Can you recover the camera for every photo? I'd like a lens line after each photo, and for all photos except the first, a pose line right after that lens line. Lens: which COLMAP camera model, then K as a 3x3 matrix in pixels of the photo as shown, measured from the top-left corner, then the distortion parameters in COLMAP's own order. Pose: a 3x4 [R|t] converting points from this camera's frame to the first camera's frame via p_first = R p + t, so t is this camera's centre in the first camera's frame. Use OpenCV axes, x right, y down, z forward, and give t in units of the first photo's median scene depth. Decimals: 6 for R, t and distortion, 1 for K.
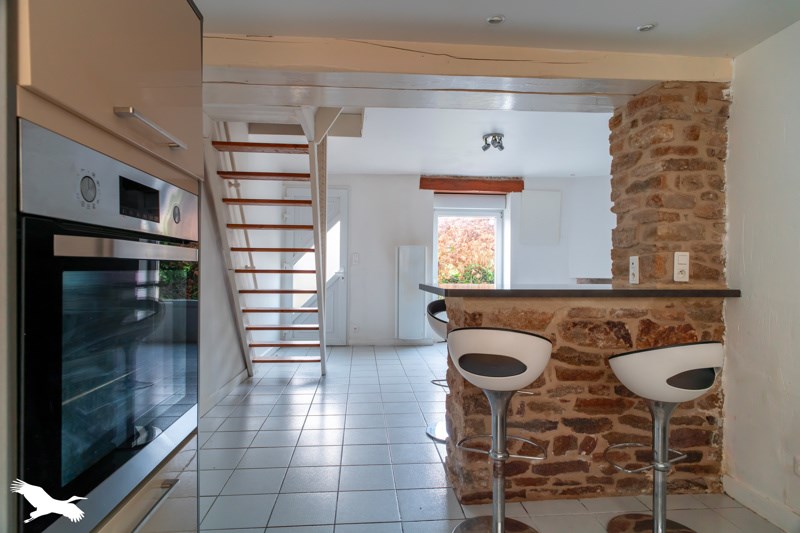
lens RADIAL K [[449.1, 0, 403.1], [0, 449.1, 267.0], [0, 0, 1]] dist [0.003143, -0.000065]
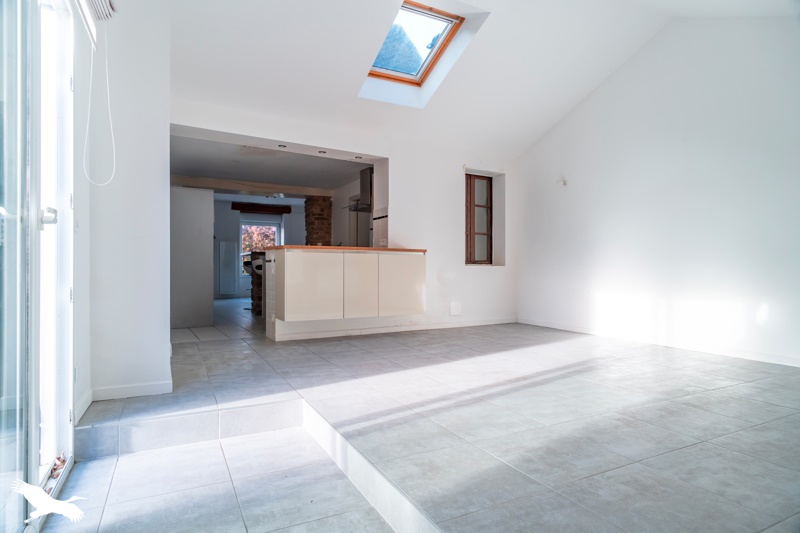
lens RADIAL K [[449.1, 0, 401.4], [0, 449.1, 266.5], [0, 0, 1]] dist [0.003143, -0.000065]
pose [[0.905621, -0.001045, 0.424087, -0.306926], [0.003037, 0.999987, -0.004021, 0.170654], [-0.424077, 0.004930, 0.905613, -2.508527]]
